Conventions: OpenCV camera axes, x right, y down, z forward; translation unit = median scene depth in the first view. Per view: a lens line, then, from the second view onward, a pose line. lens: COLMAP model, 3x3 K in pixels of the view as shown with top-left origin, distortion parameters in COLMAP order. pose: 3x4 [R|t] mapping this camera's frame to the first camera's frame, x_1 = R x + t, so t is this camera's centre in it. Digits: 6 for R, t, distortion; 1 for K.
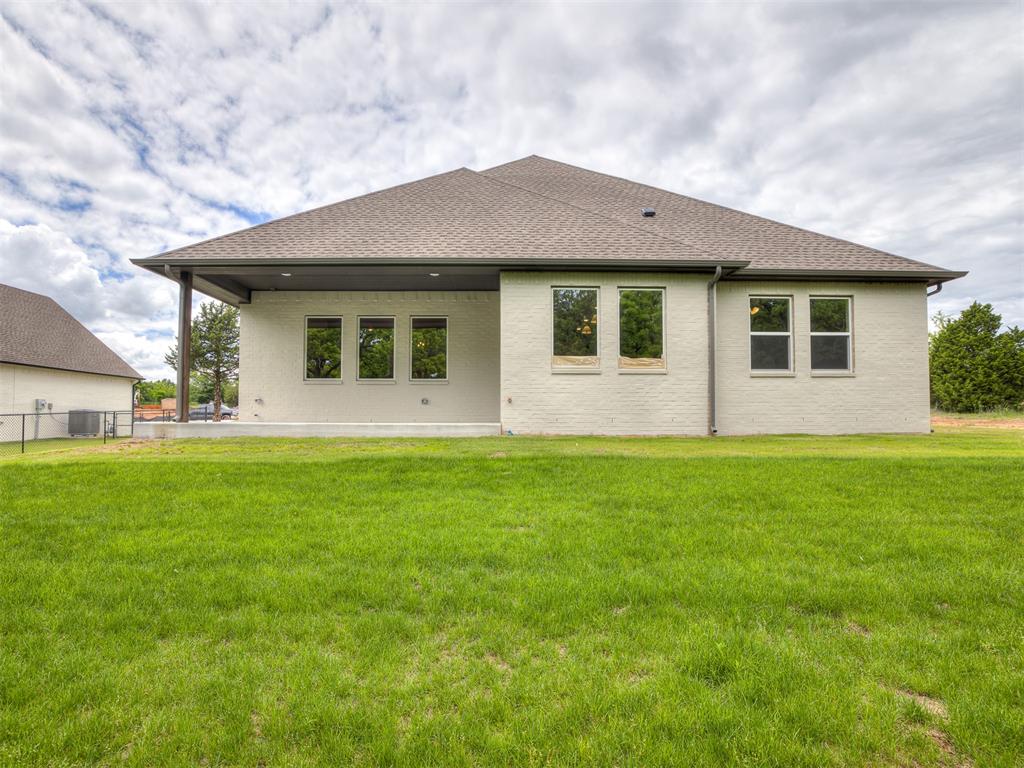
lens RADIAL K [[503.6, 0, 479.1], [0, 503.6, 397.0], [0, 0, 1]] dist [-0.028435, 0.004845]
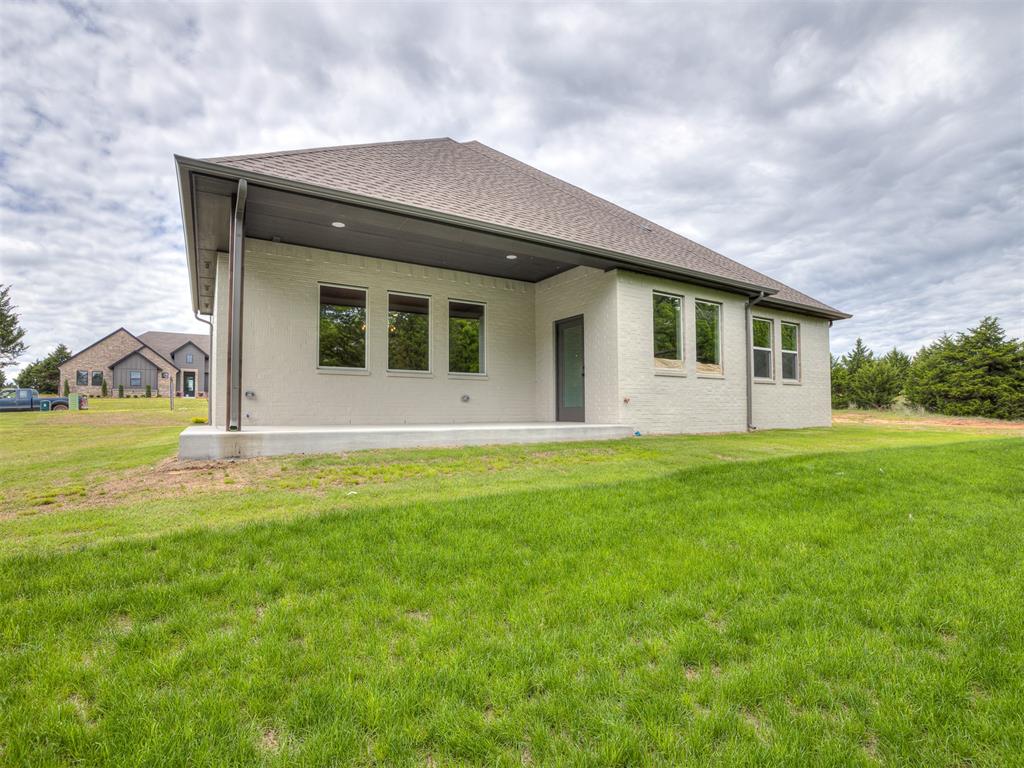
lens RADIAL K [[503.6, 0, 509.2], [0, 503.6, 386.3], [0, 0, 1]] dist [-0.028435, 0.004845]
pose [[0.851788, 0.024213, 0.523327, -0.595680], [-0.021290, 0.999706, -0.011602, -0.004944], [-0.523454, -0.001259, 0.852053, 0.258269]]
